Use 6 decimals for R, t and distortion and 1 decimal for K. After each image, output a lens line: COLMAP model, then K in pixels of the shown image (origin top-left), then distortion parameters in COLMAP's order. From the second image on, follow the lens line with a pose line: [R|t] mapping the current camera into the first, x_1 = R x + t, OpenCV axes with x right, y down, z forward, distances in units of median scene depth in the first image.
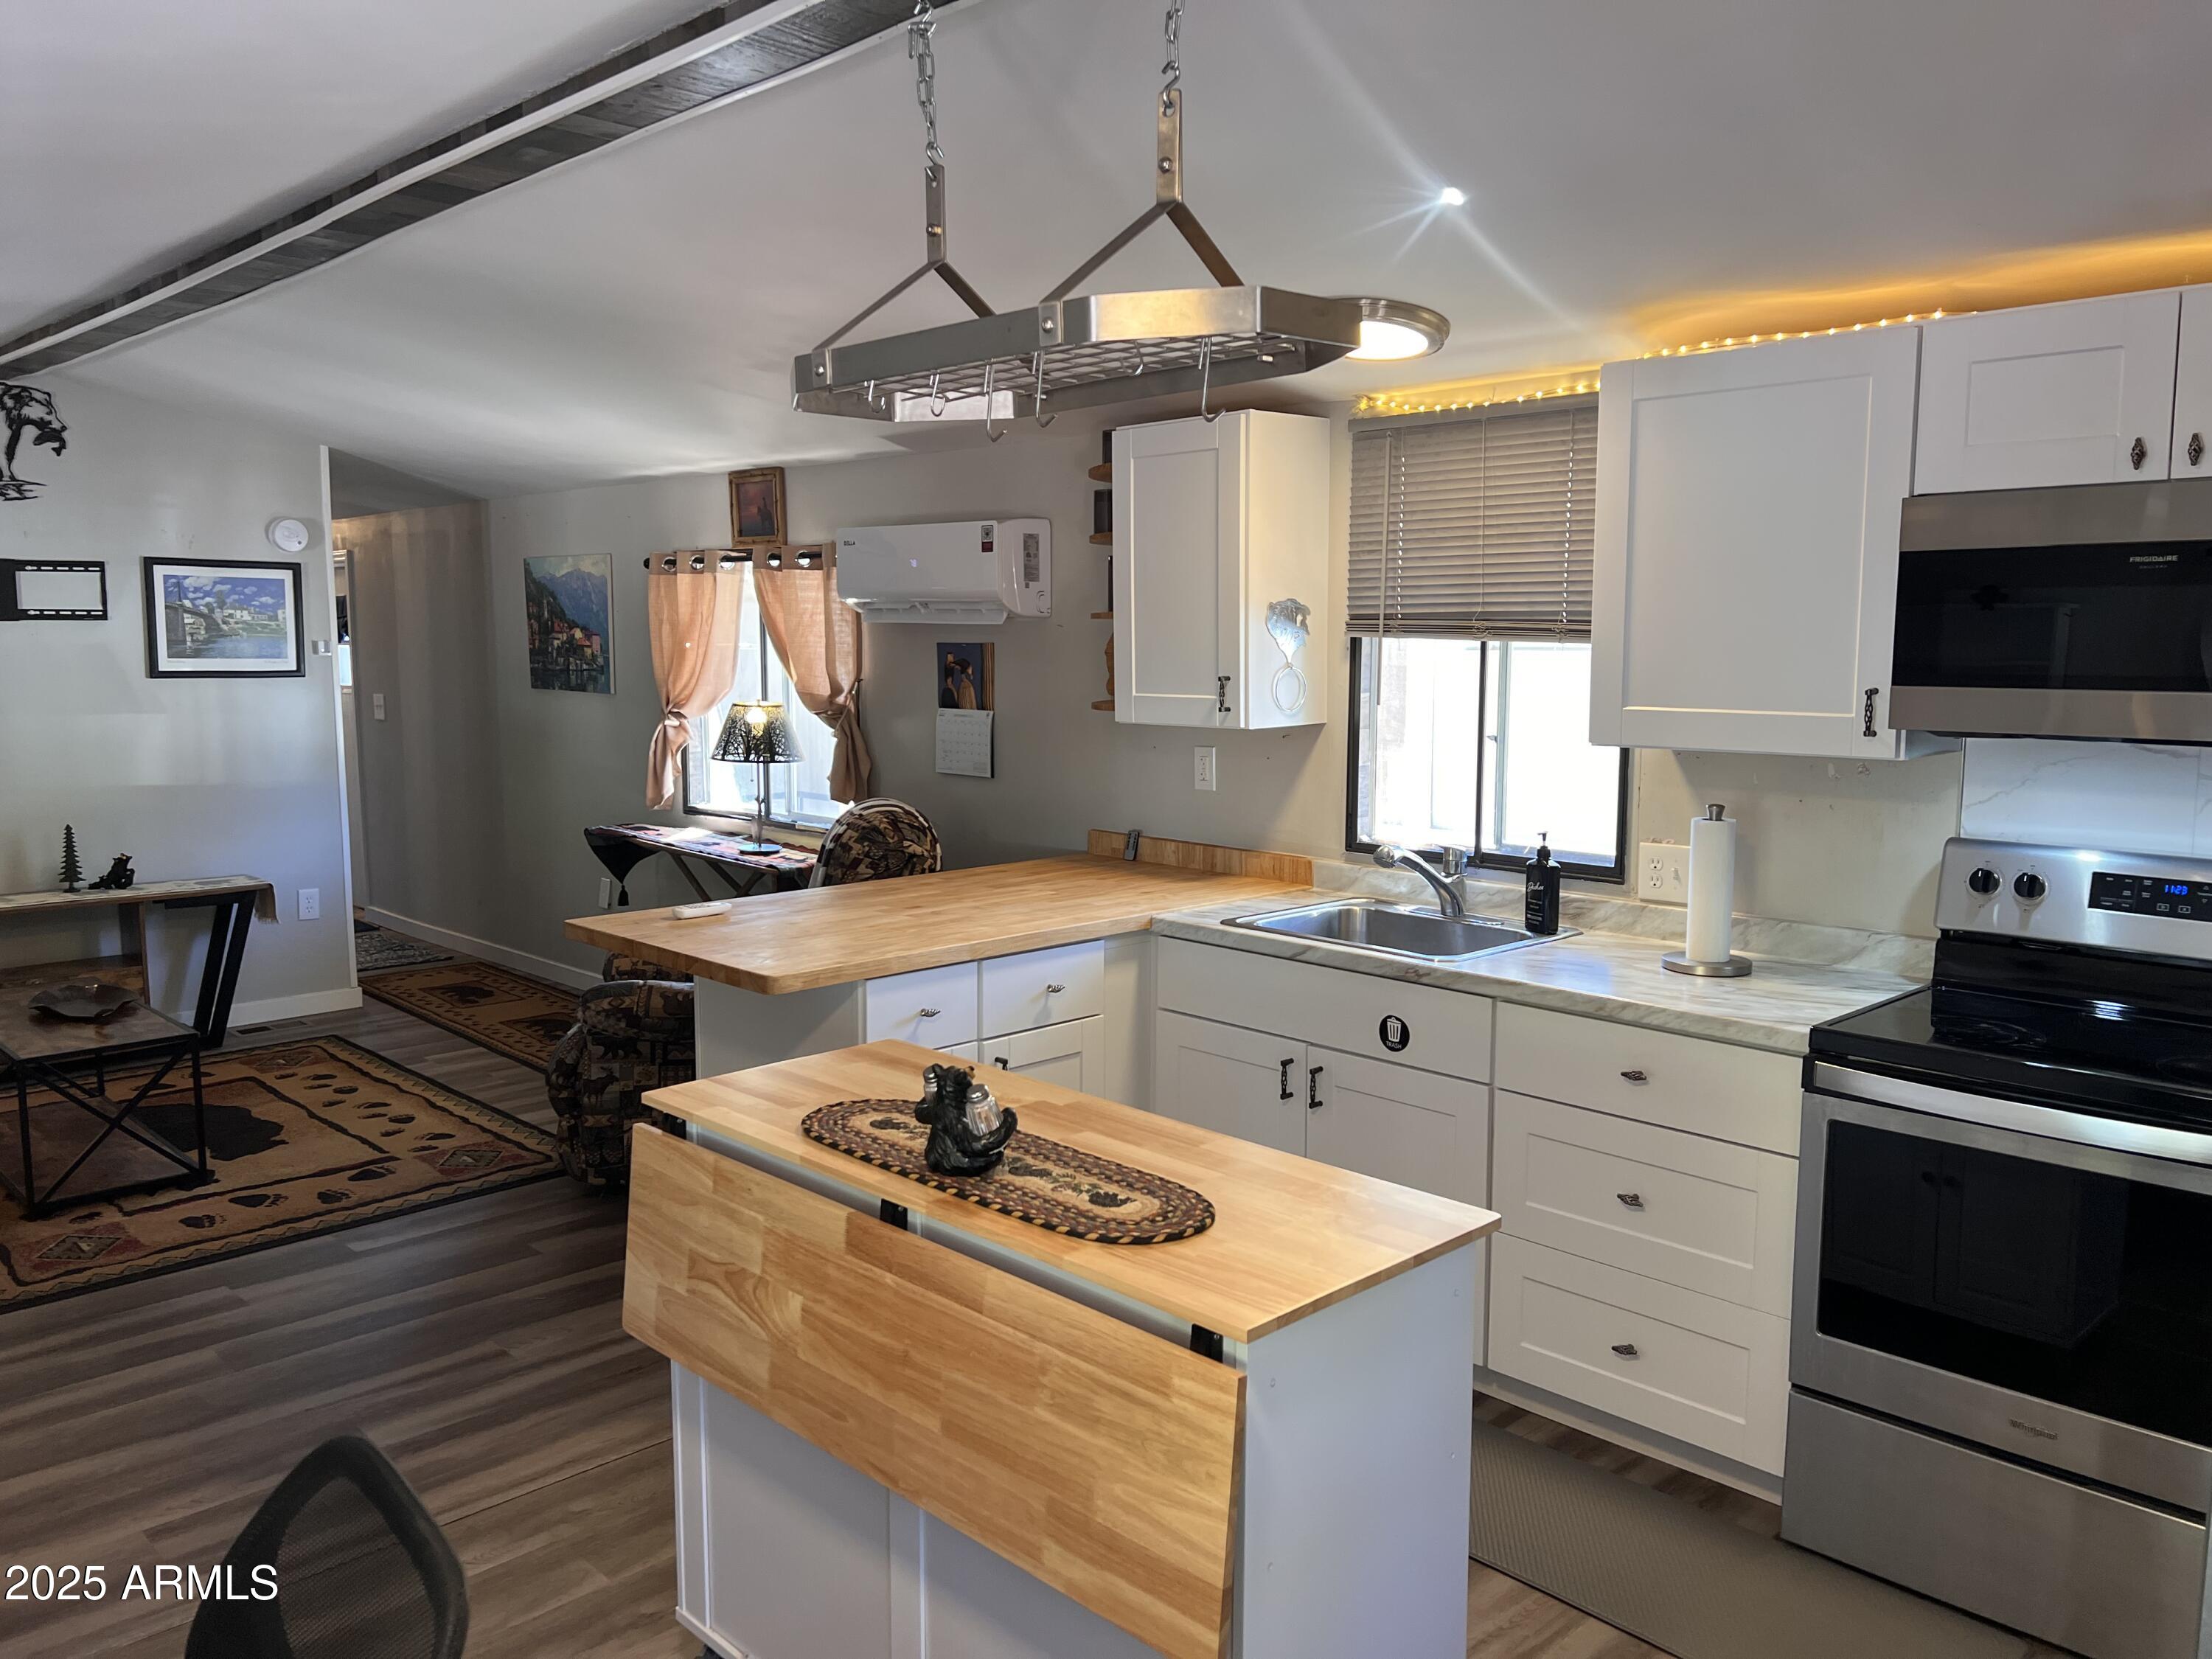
lens RADIAL K [[1676.5, 0, 1109.9], [0, 1676.5, 827.3], [0, 0, 1]] dist [0.068860, -0.055586]
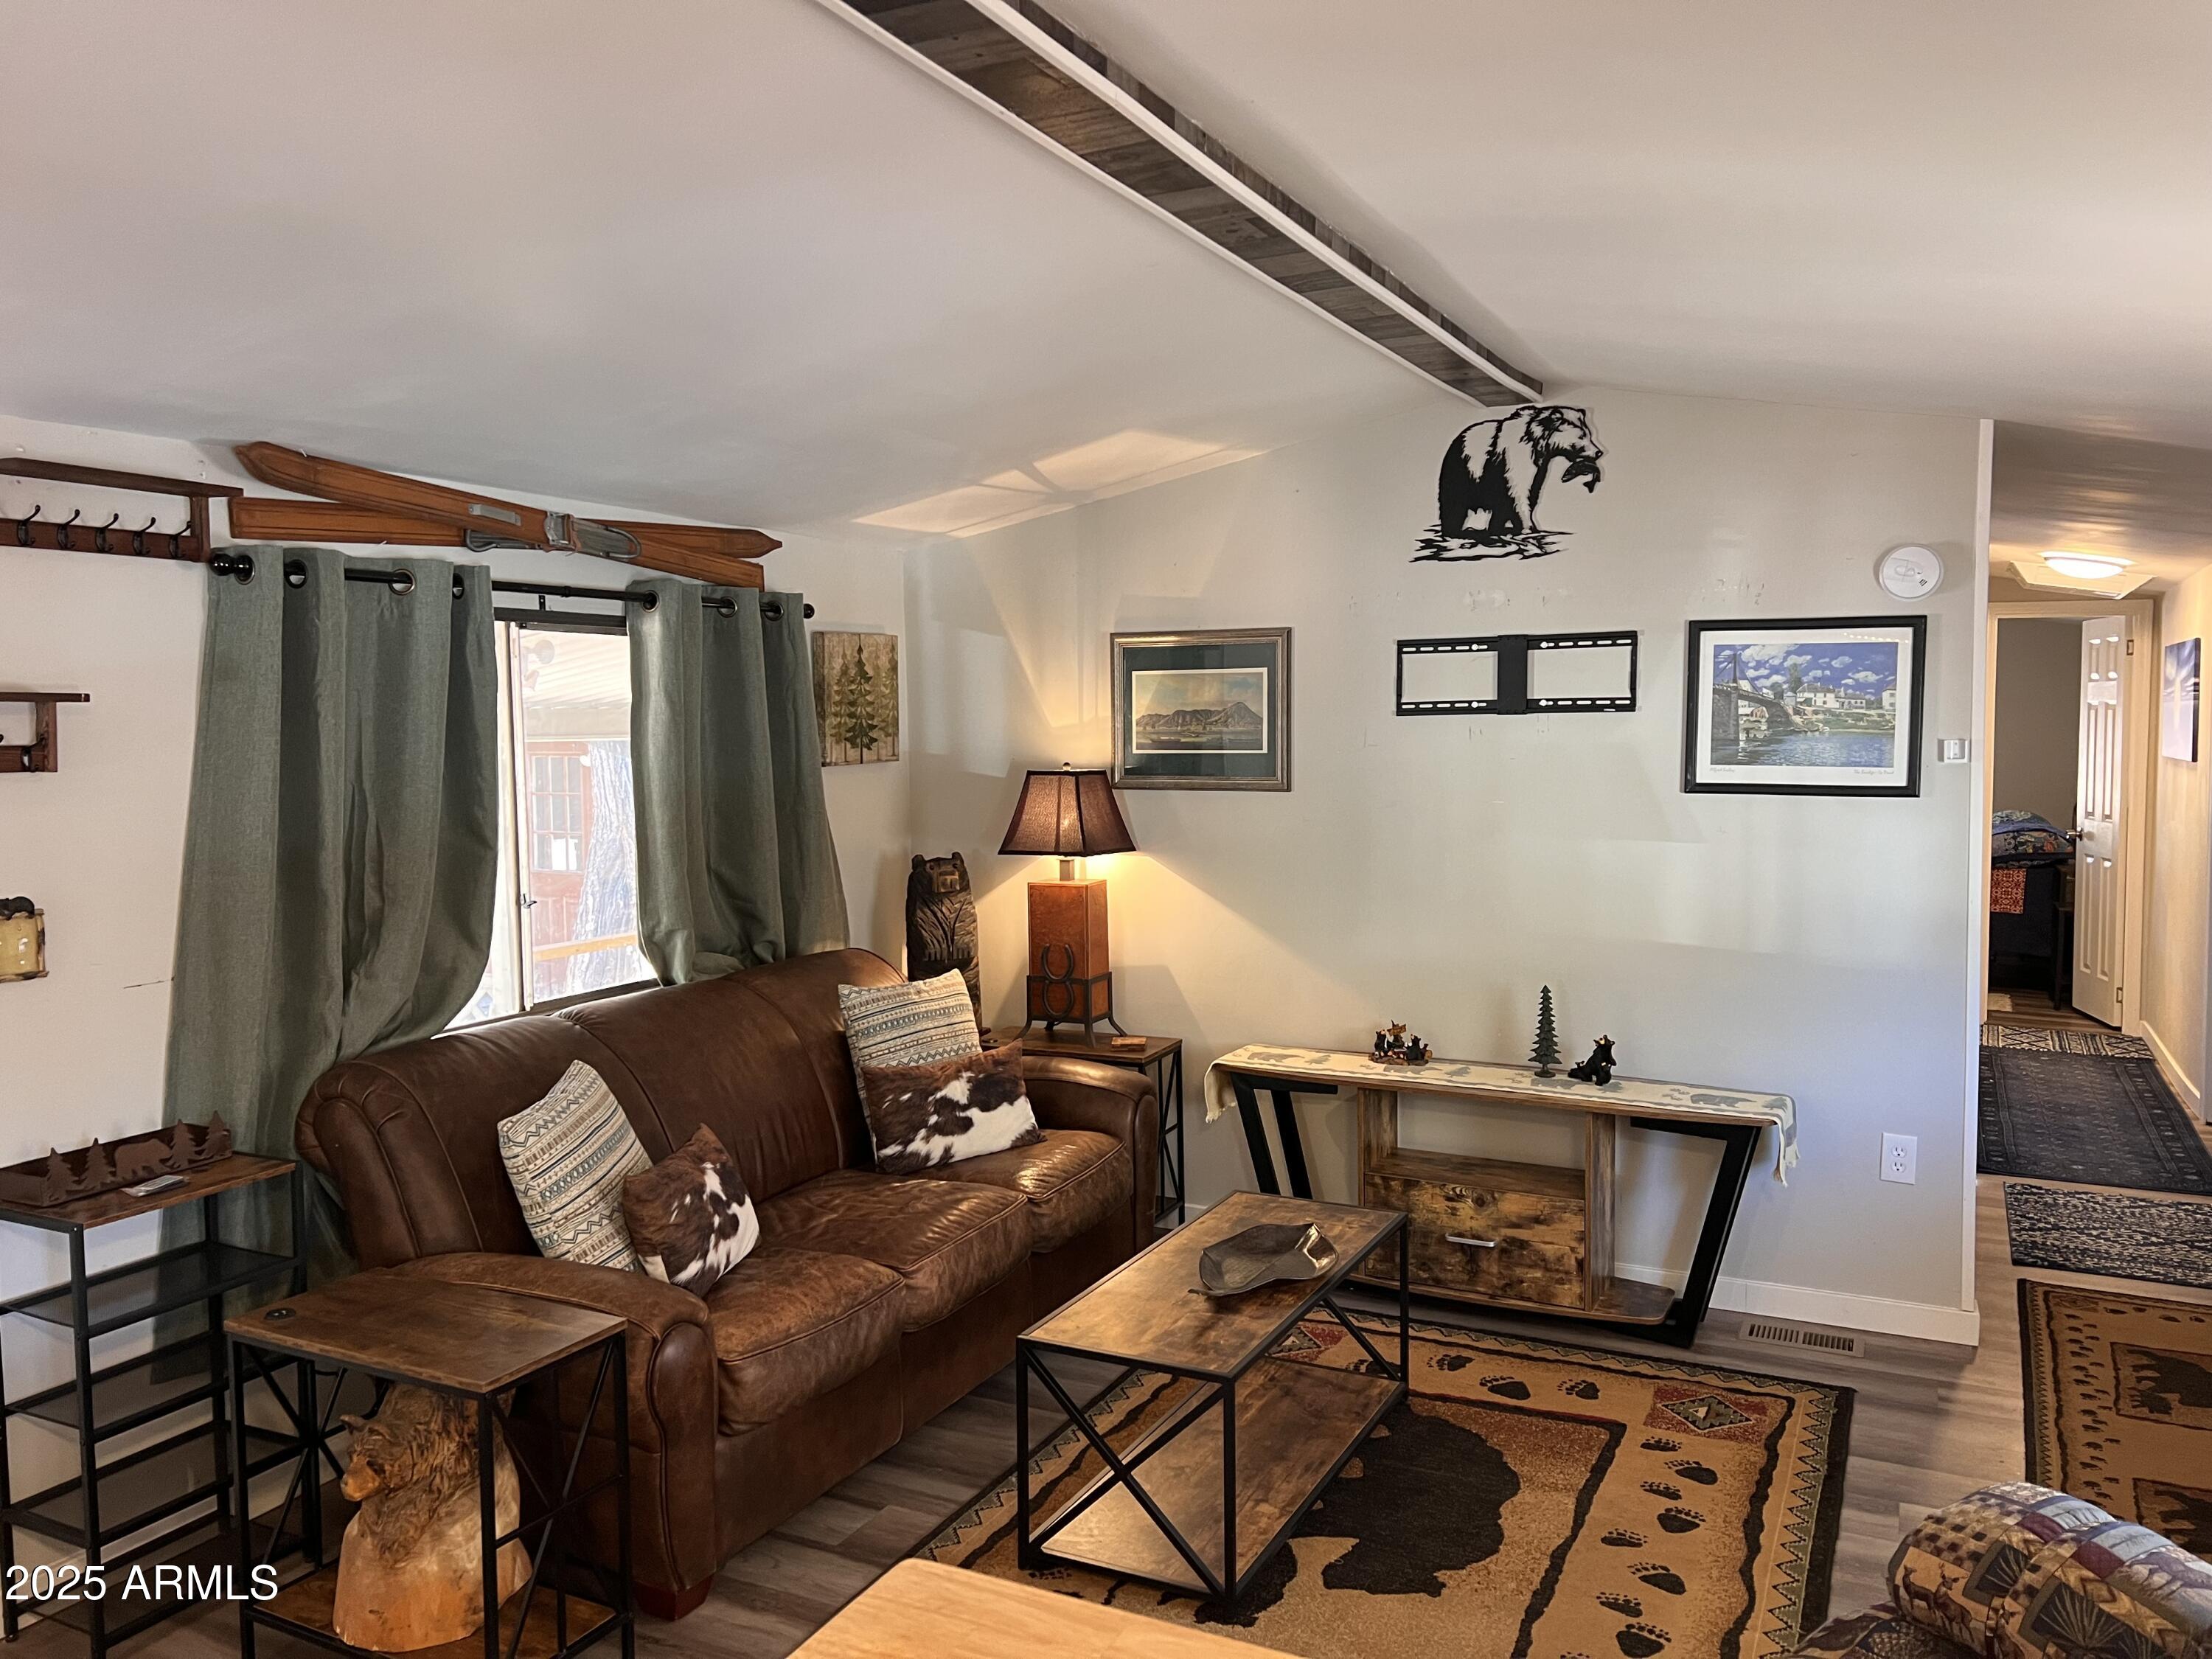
lens RADIAL K [[1676.5, 0, 1102.7], [0, 1676.5, 823.4], [0, 0, 1]] dist [0.068860, -0.055586]
pose [[0.330356, 0.055681, -0.942213, 0.014402], [-0.103540, 0.994372, 0.022460, -0.067065], [0.938160, 0.090137, 0.334261, 0.554135]]
